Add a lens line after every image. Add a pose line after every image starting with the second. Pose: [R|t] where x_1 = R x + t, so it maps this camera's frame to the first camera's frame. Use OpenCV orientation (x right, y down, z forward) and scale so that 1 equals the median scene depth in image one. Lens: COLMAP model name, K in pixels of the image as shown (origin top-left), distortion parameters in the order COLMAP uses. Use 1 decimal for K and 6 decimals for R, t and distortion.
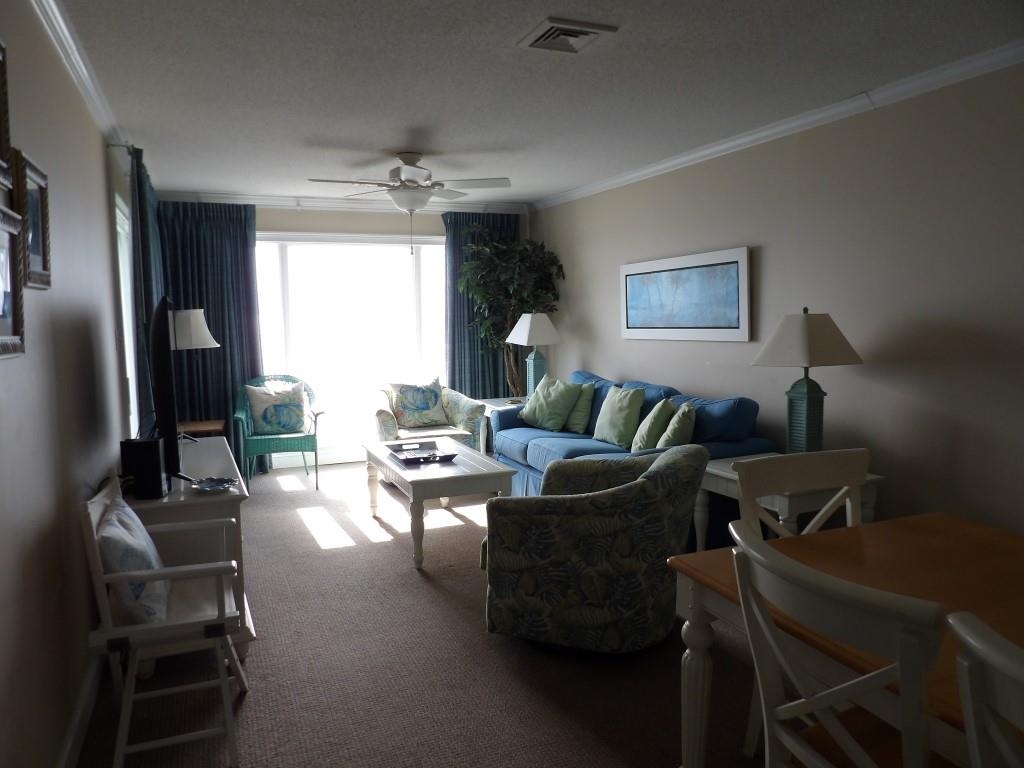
lens RADIAL K [[737.4, 0, 508.1], [0, 737.4, 383.4], [0, 0, 1]] dist [-0.033570, 0.042266]
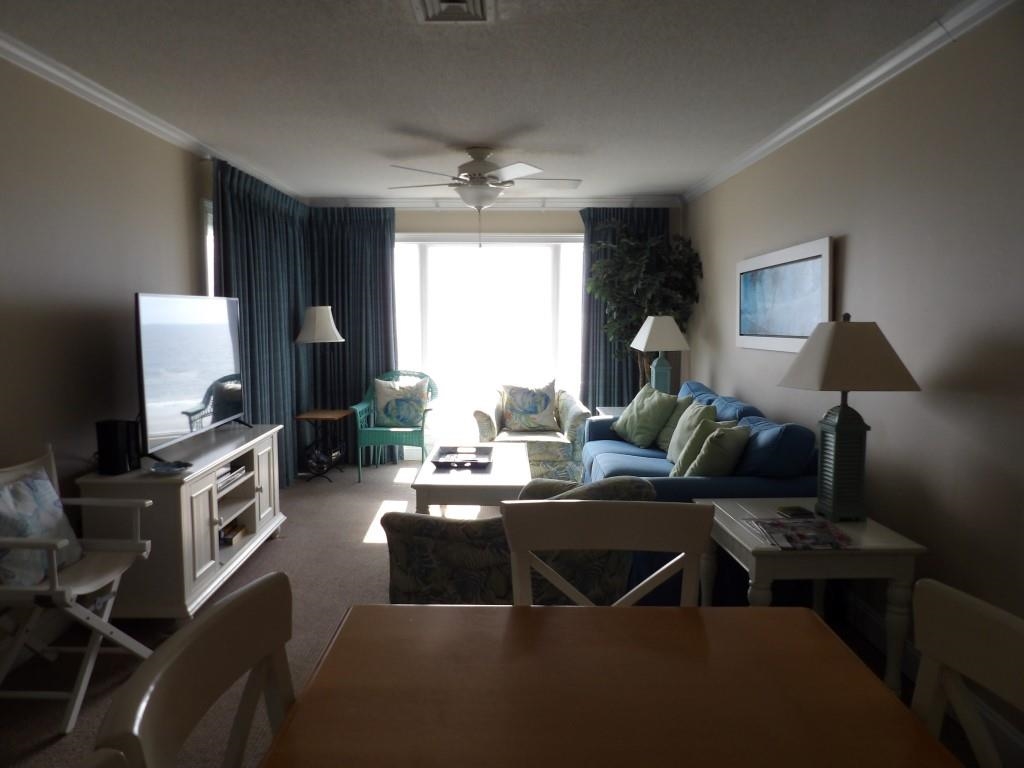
lens RADIAL K [[737.4, 0, 504.3], [0, 737.4, 385.8], [0, 0, 1]] dist [-0.033570, 0.042266]
pose [[0.921841, 0.054828, -0.383671, 0.223965], [-0.054107, 0.998455, 0.012680, -0.011034], [0.383773, 0.009070, 0.923383, 0.093447]]
